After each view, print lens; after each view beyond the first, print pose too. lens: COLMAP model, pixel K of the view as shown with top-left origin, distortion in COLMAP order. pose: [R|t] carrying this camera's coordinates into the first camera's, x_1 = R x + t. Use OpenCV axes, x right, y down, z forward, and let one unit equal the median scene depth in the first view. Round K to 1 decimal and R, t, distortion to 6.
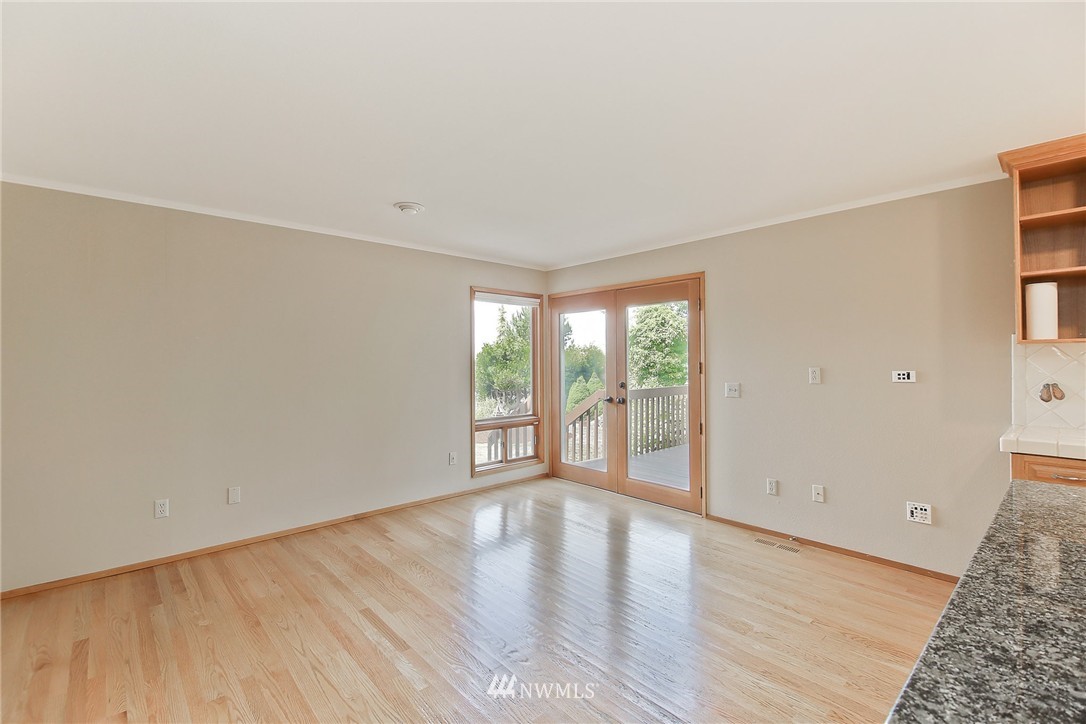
lens RADIAL K [[476.6, 0, 535.8], [0, 476.6, 357.9], [0, 0, 1]] dist [0.006428, -0.005042]
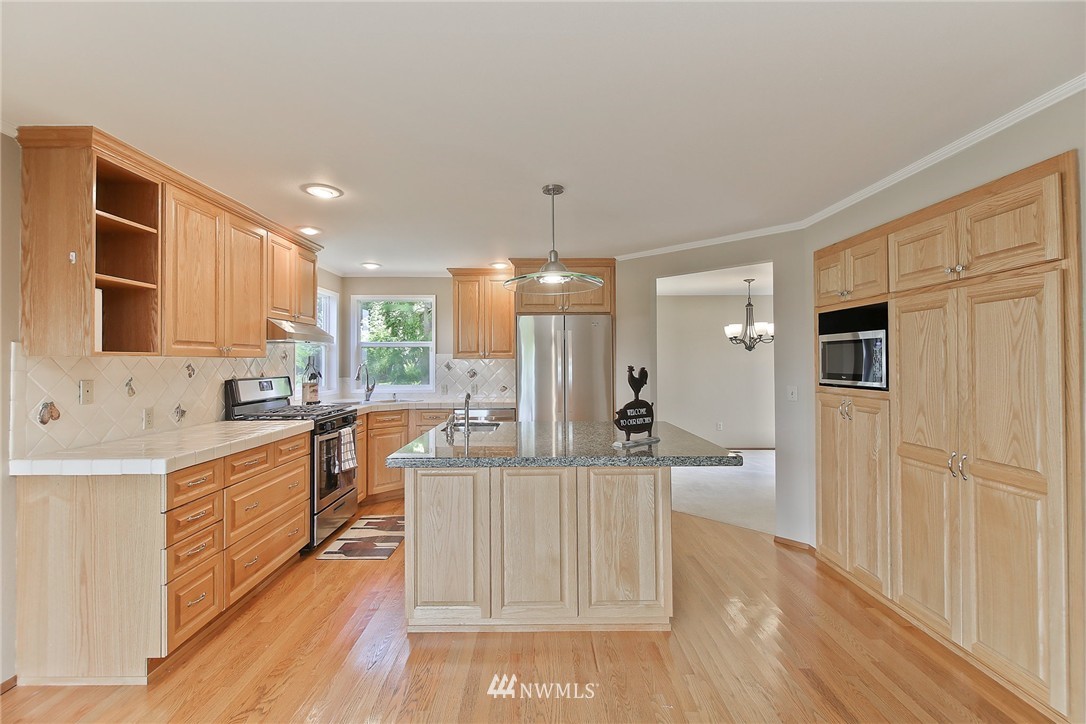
lens RADIAL K [[476.6, 0, 536.7], [0, 476.6, 354.8], [0, 0, 1]] dist [0.006428, -0.005042]
pose [[-0.744727, 0.017107, 0.667150, -0.091858], [0.005757, 0.999799, -0.019210, -0.006218], [-0.667344, -0.010465, -0.744676, 0.675183]]
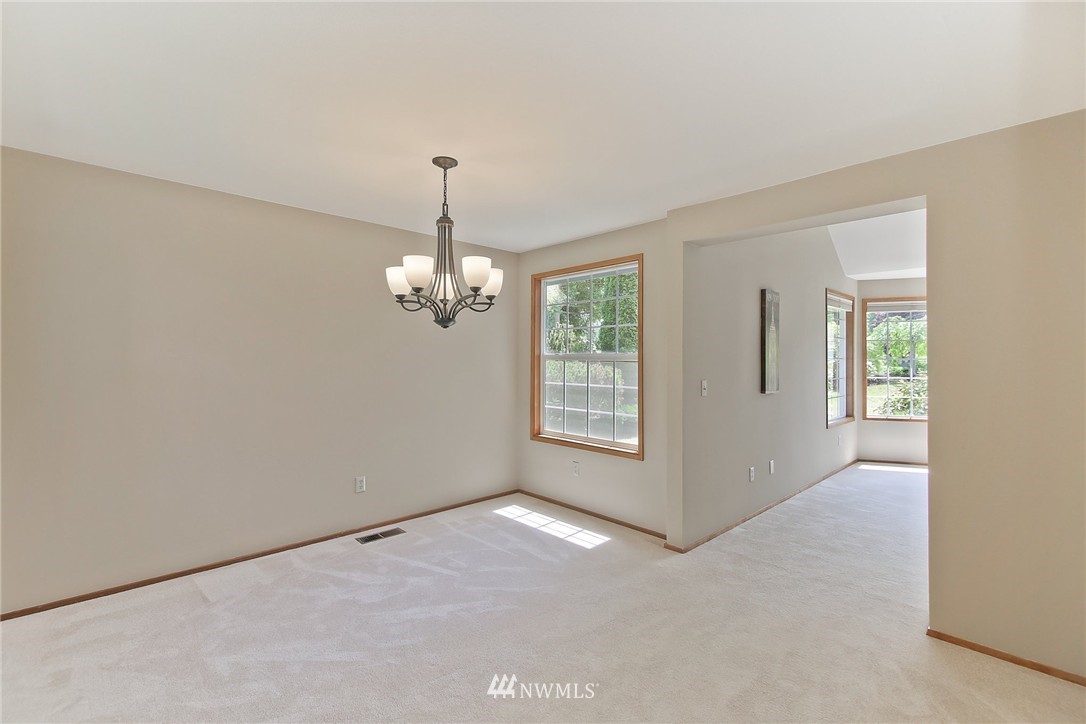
lens RADIAL K [[476.6, 0, 537.9], [0, 476.6, 358.7], [0, 0, 1]] dist [0.006428, -0.005042]
pose [[-0.999777, 0.002646, -0.020962, 0.304690], [0.002717, 0.999991, -0.003378, 0.001456], [0.020952, -0.003434, -0.999775, -0.262869]]
